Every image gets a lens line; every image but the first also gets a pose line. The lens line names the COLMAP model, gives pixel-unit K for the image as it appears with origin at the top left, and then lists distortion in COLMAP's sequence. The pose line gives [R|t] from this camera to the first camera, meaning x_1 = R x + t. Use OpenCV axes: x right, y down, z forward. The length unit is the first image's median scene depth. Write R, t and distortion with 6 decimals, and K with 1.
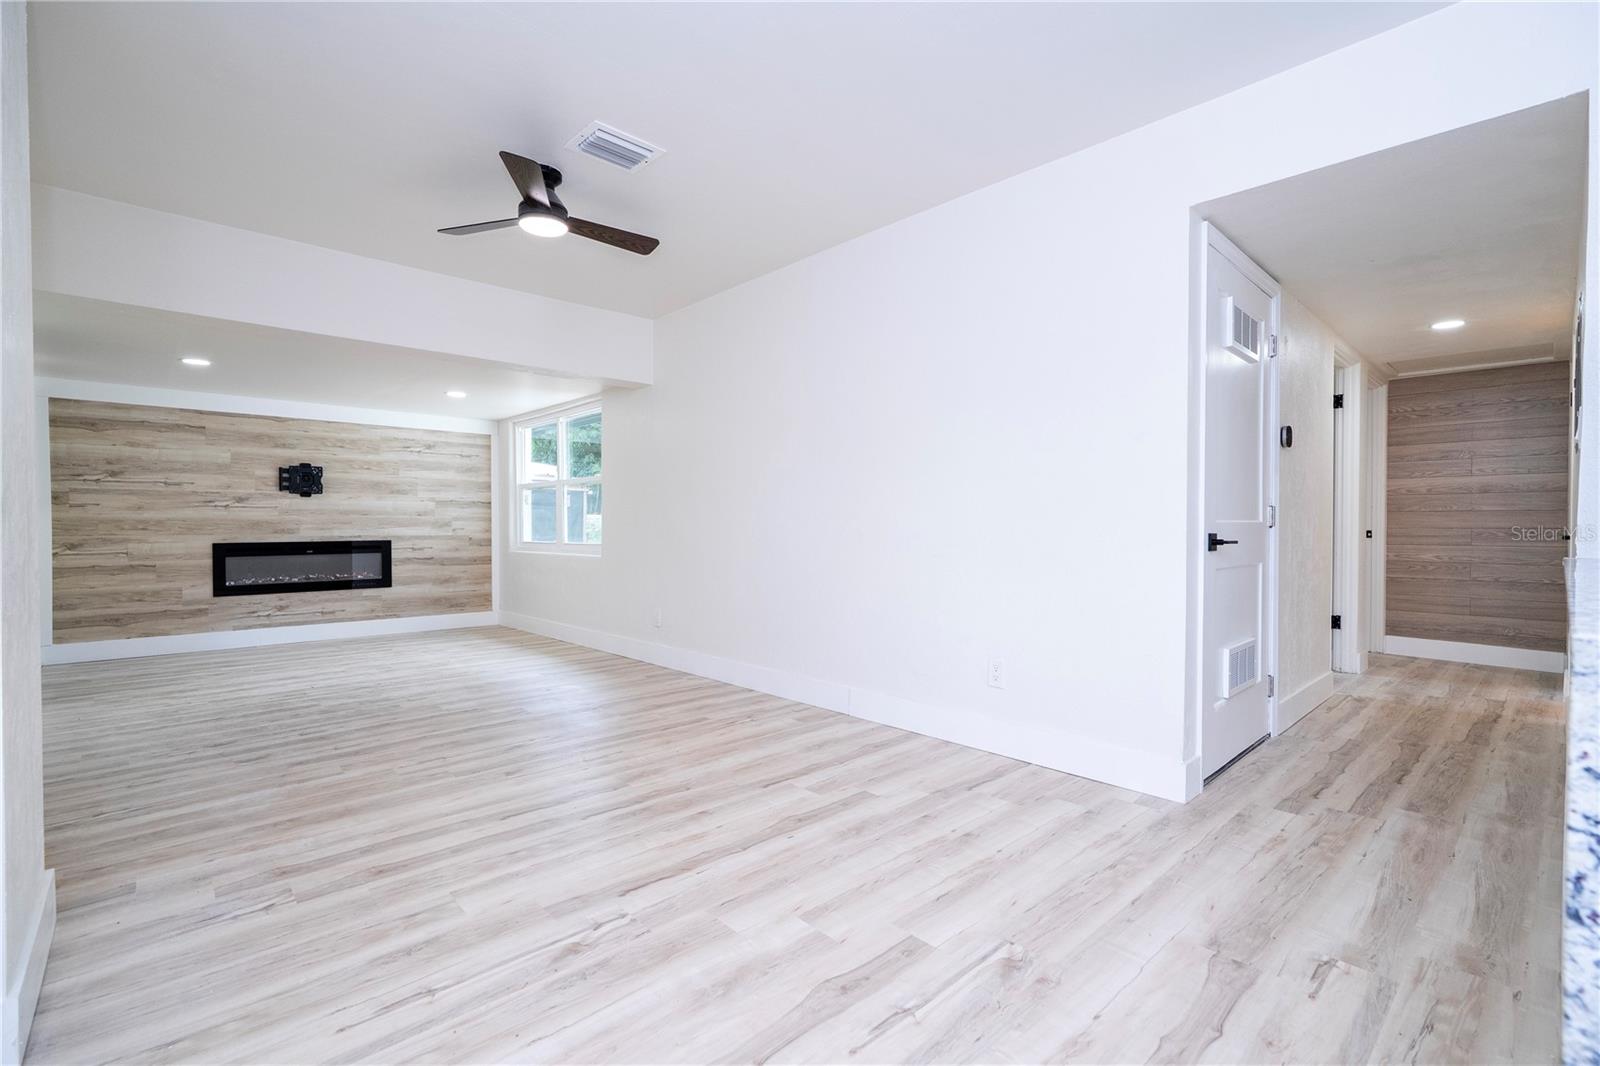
lens RADIAL K [[719.3, 0, 808.9], [0, 719.3, 533.5], [0, 0, 1]] dist [-0.004229, 0.000888]
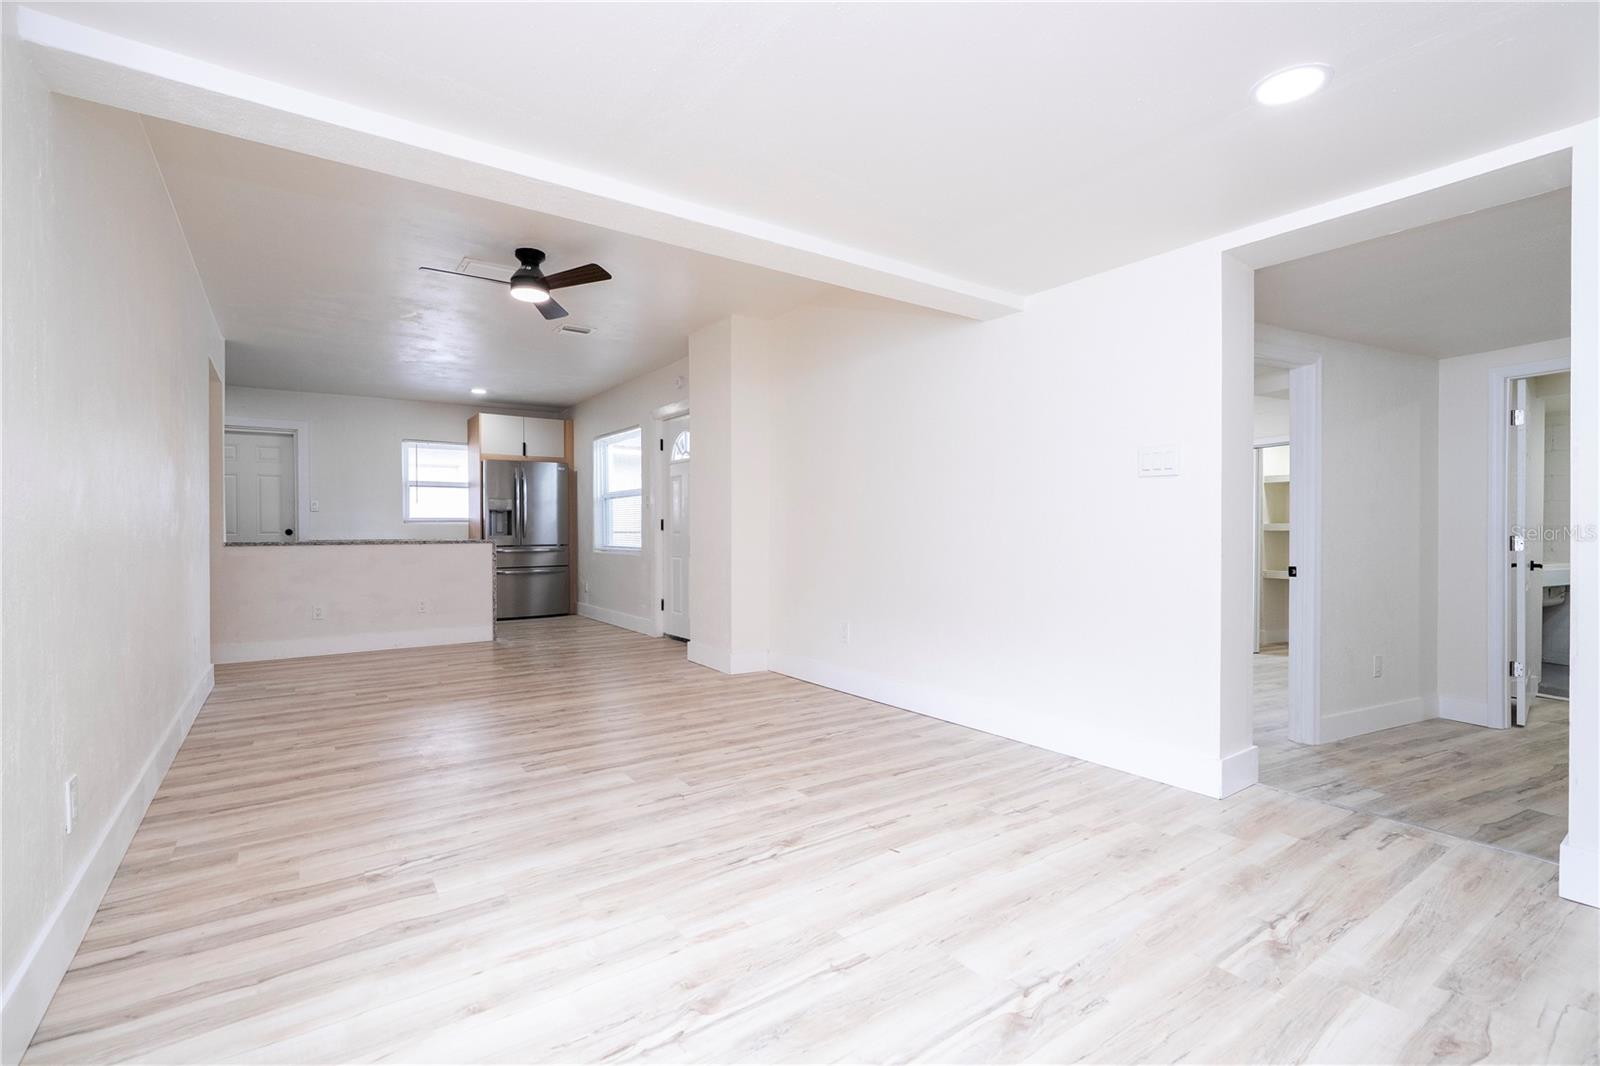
lens RADIAL K [[719.3, 0, 809.6], [0, 719.3, 533.3], [0, 0, 1]] dist [-0.004229, 0.000888]
pose [[-0.991381, 0.001567, 0.131001, -0.559261], [0.003508, 0.999887, 0.014587, -0.012455], [-0.130963, 0.014921, -0.991275, 1.202894]]
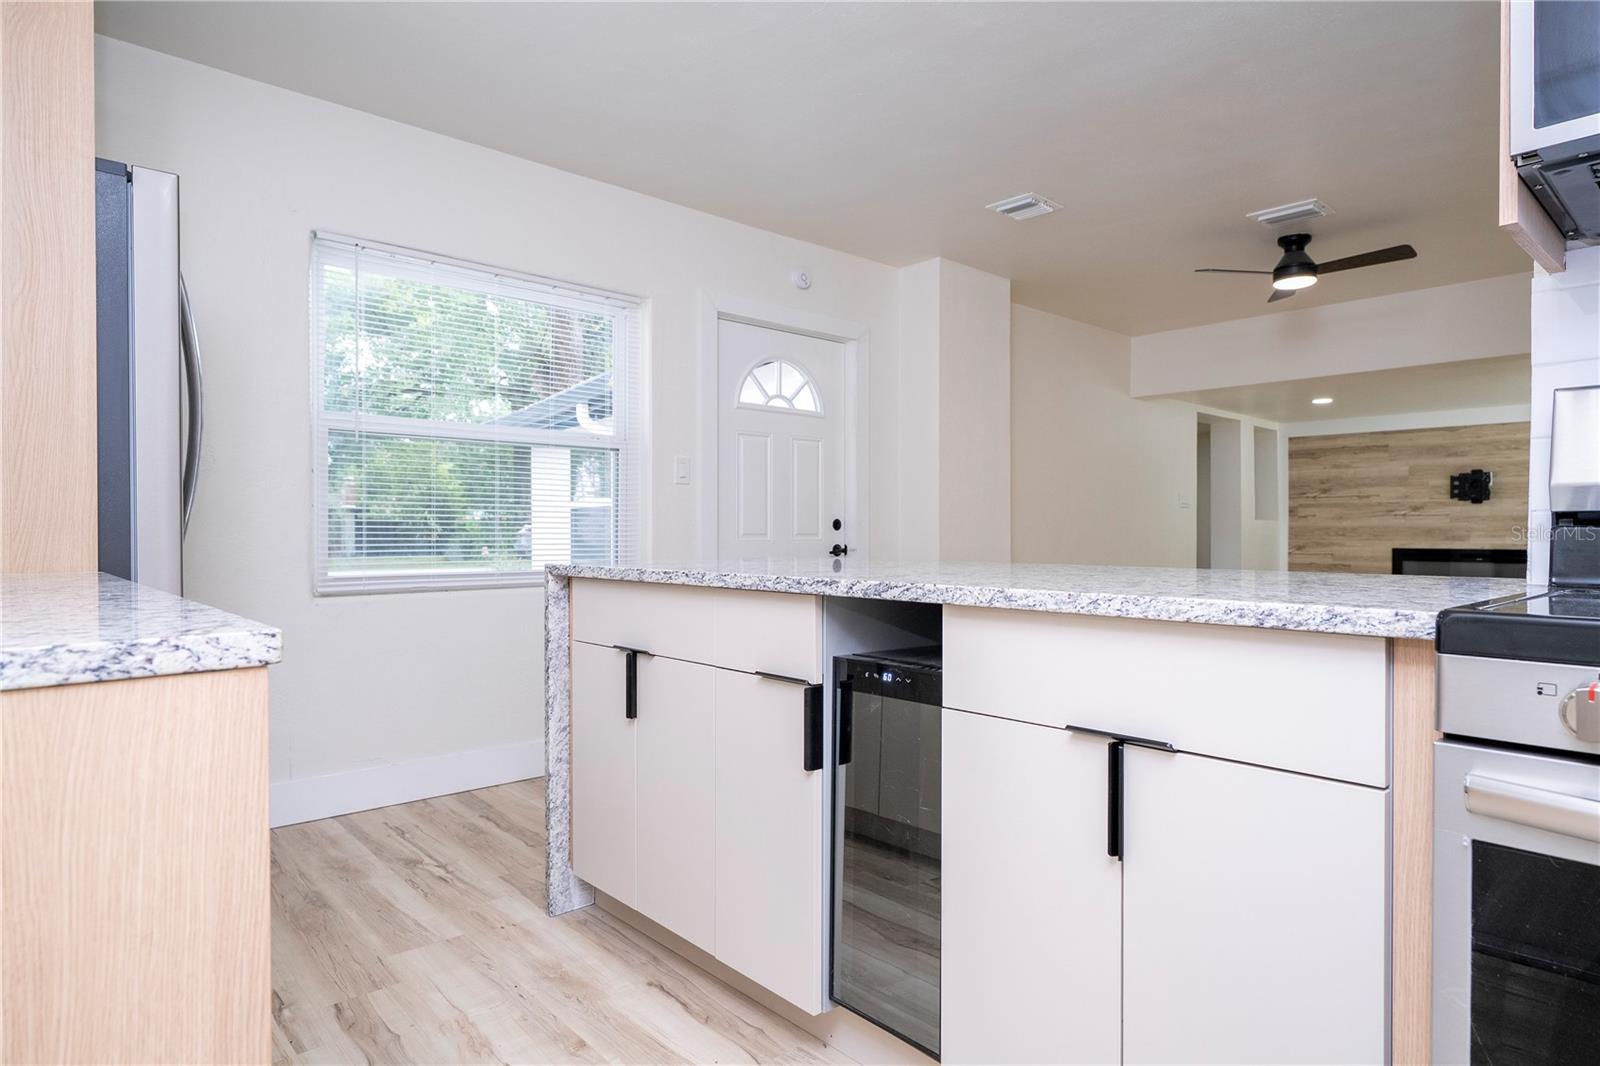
lens RADIAL K [[908.7, 0, 811.0], [0, 908.7, 530.9], [0, 0, 1]] dist [-0.001479, 0.000802]
pose [[-0.015729, 0.000406, -0.999876, 0.636784], [-0.014622, 0.999893, 0.000636, -0.000867], [0.999769, 0.014630, -0.015722, 0.117886]]
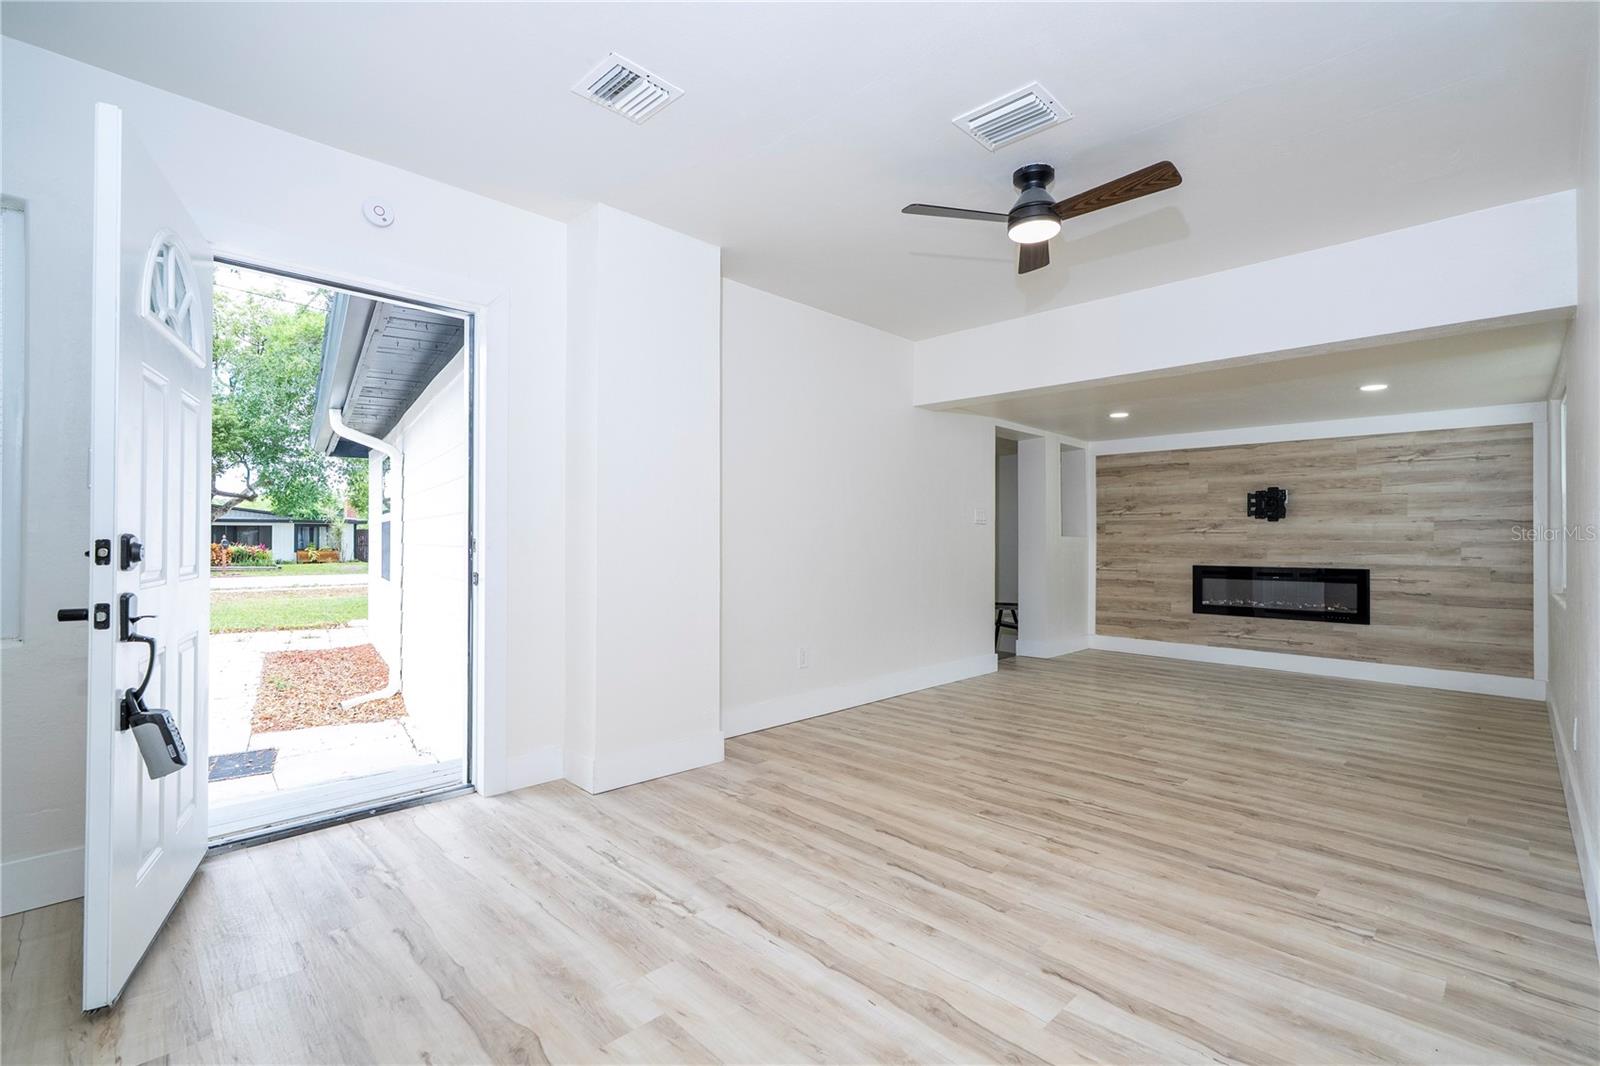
lens RADIAL K [[719.3, 0, 810.6], [0, 719.3, 533.0], [0, 0, 1]] dist [-0.004229, 0.000888]
pose [[0.037856, -0.009283, -0.999240, 0.288560], [-0.017793, 0.999792, -0.009963, -0.016142], [0.999125, 0.018156, 0.037683, 0.375594]]
